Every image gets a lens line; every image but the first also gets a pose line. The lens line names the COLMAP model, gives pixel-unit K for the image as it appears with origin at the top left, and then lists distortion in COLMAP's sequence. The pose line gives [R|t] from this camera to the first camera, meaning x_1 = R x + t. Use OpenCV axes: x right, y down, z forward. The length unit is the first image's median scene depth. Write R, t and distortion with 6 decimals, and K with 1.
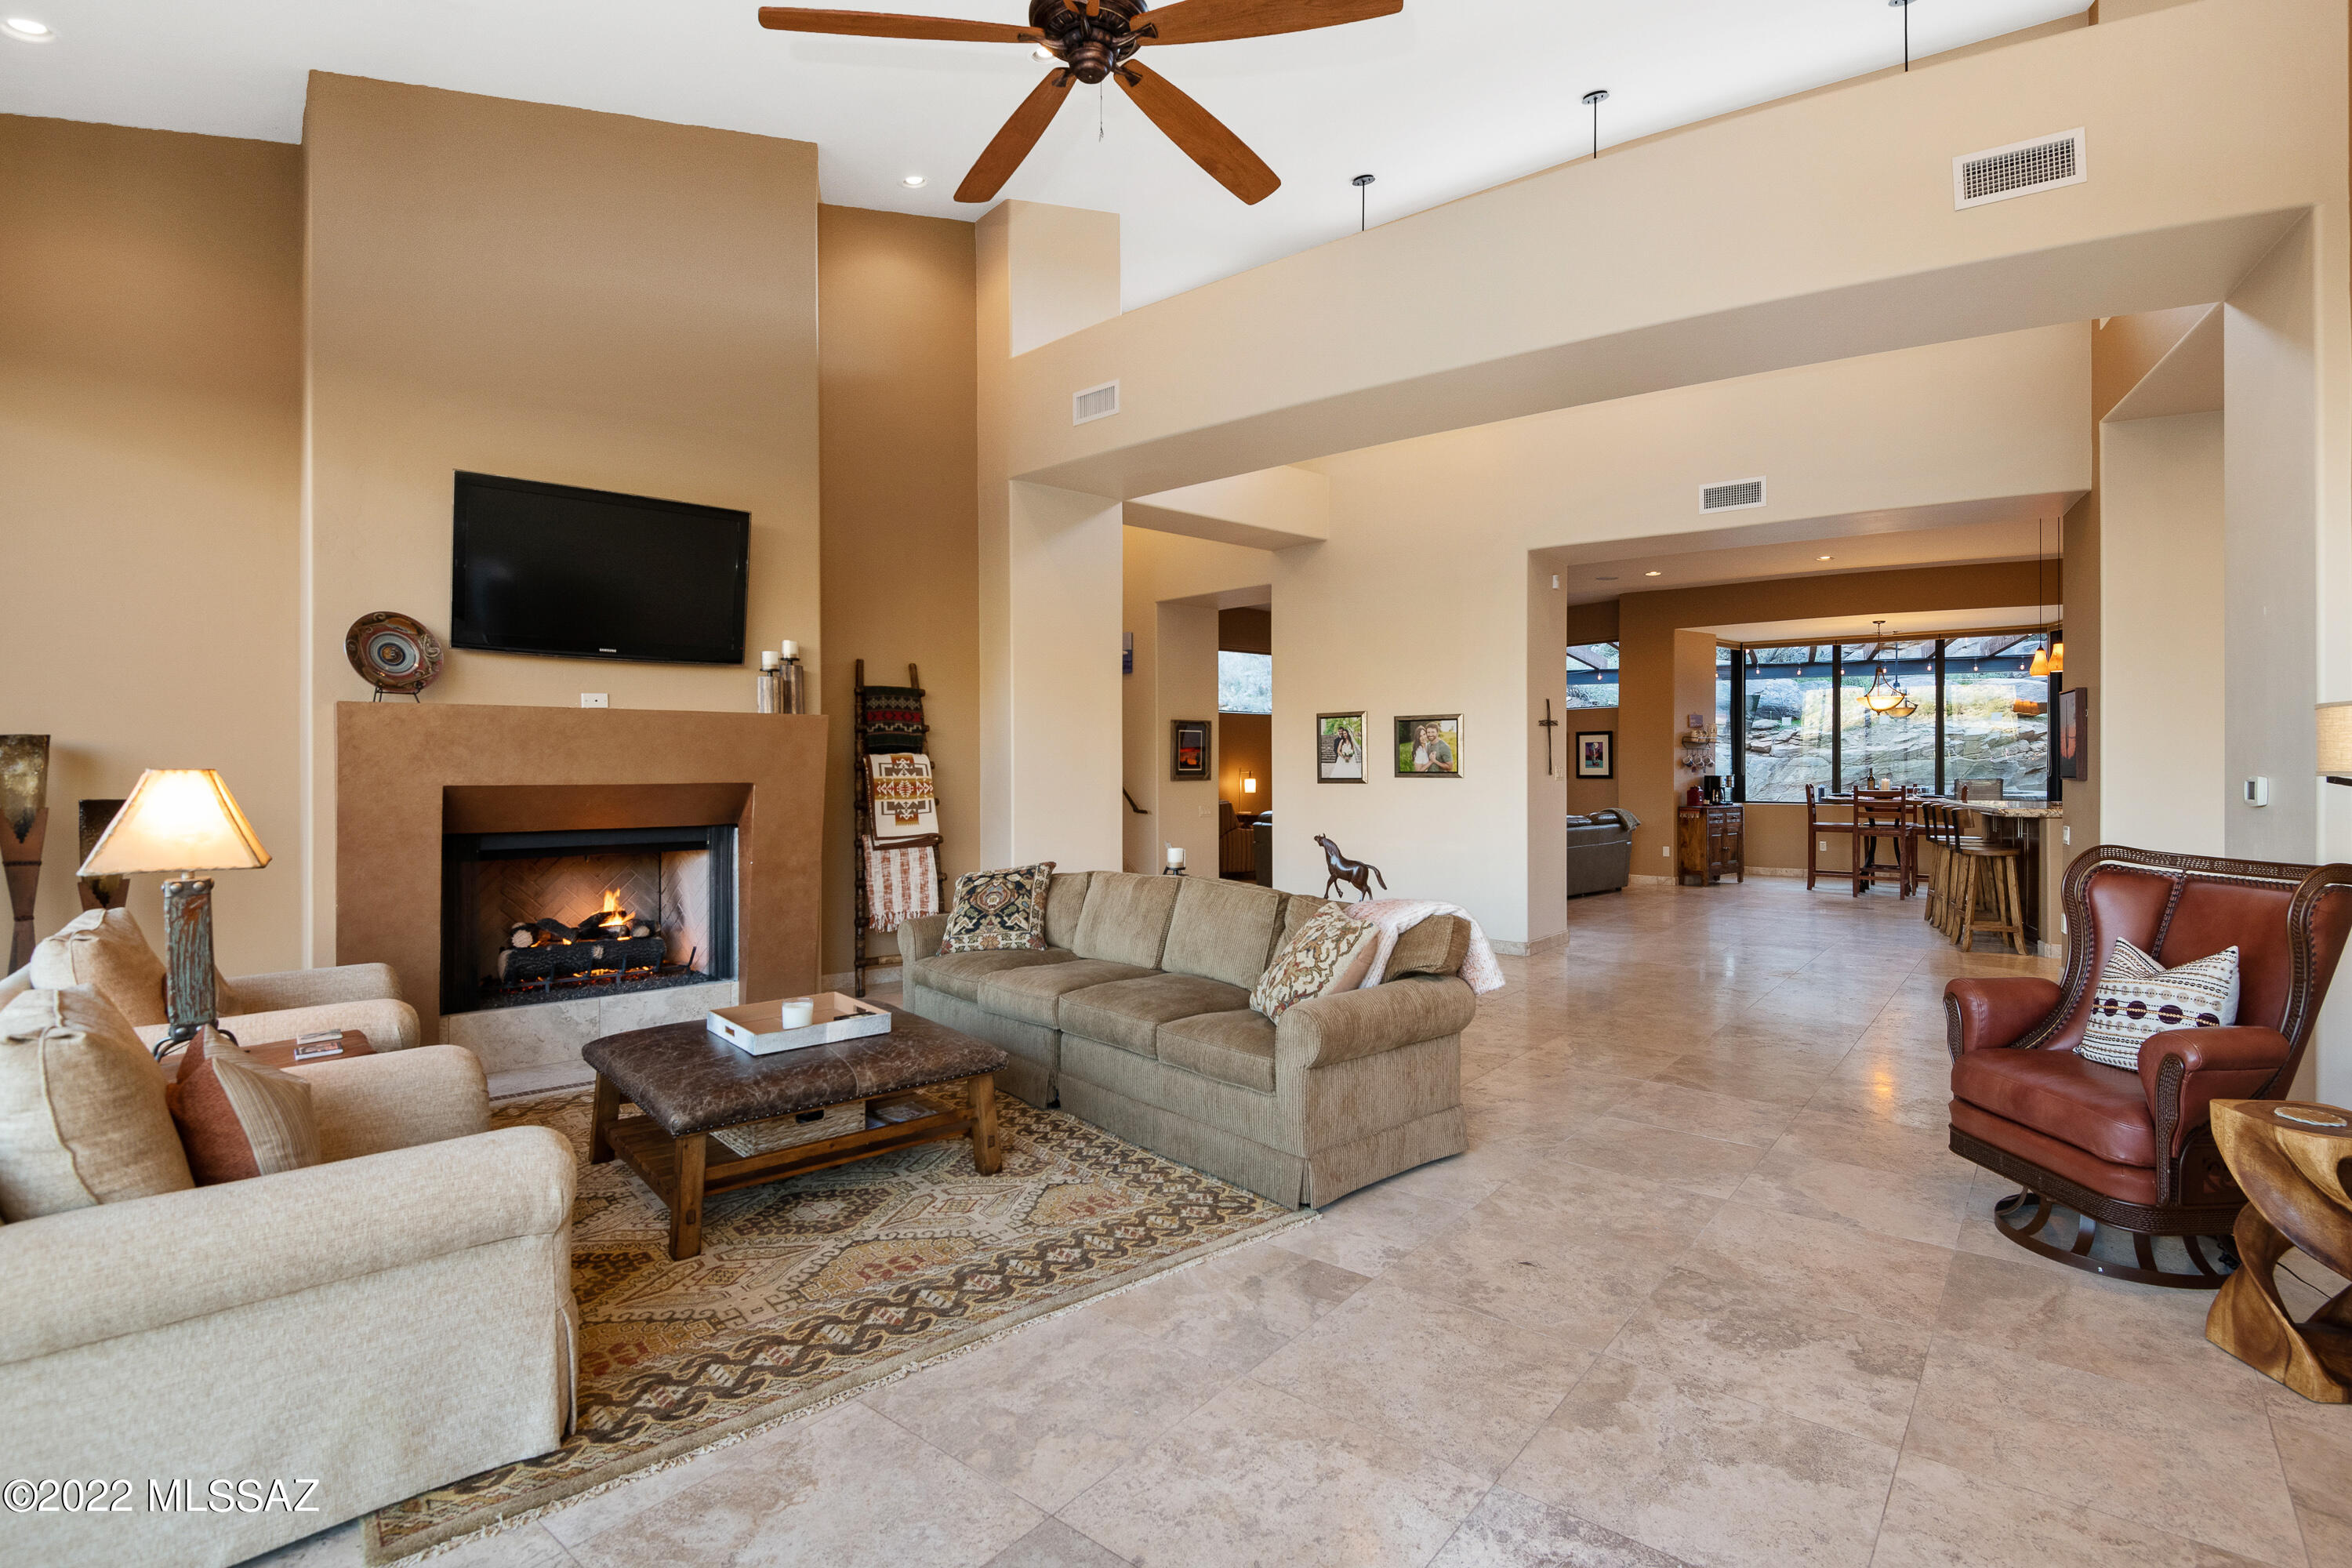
lens RADIAL K [[1083.2, 0, 1232.3], [0, 1083.2, 760.7], [0, 0, 1]] dist [0.012424, -0.004878]
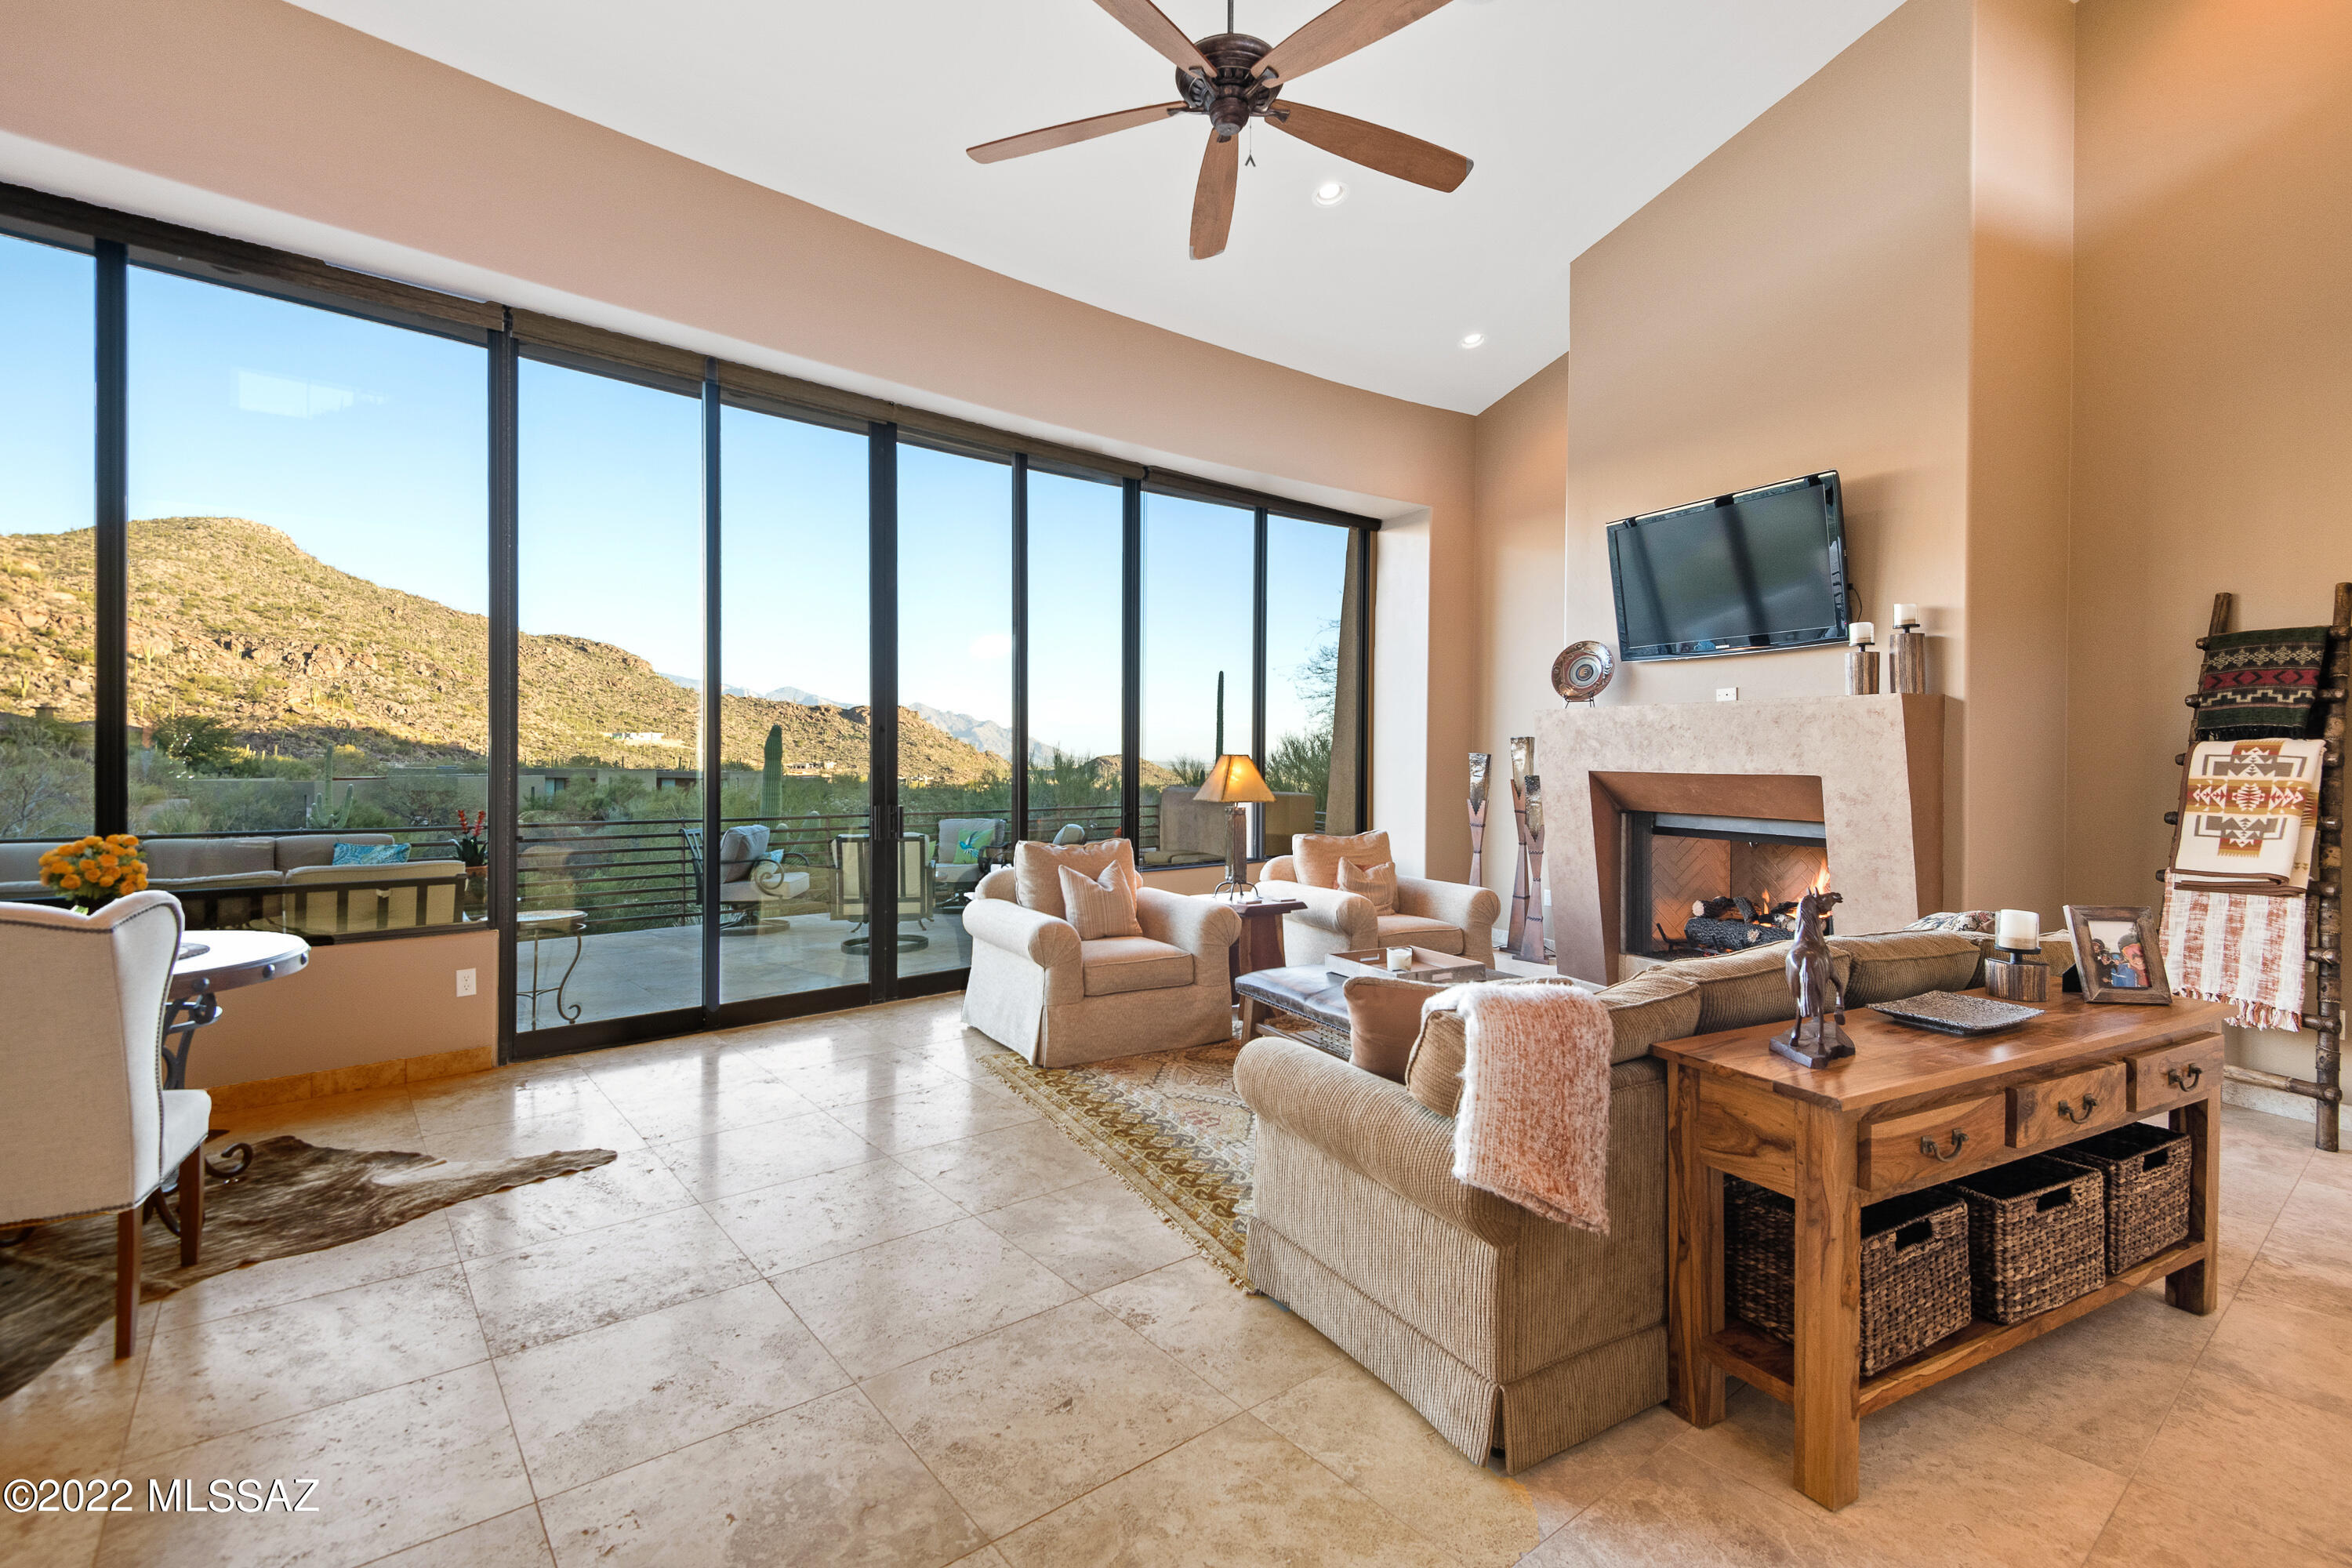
lens RADIAL K [[1083.2, 0, 1160.4], [0, 1083.2, 748.9], [0, 0, 1]] dist [0.012424, -0.004878]
pose [[-0.242307, -0.005273, -0.970185, 0.570404], [-0.004154, 0.999982, -0.004397, 0.005168], [0.970191, 0.002964, -0.242325, 0.715230]]
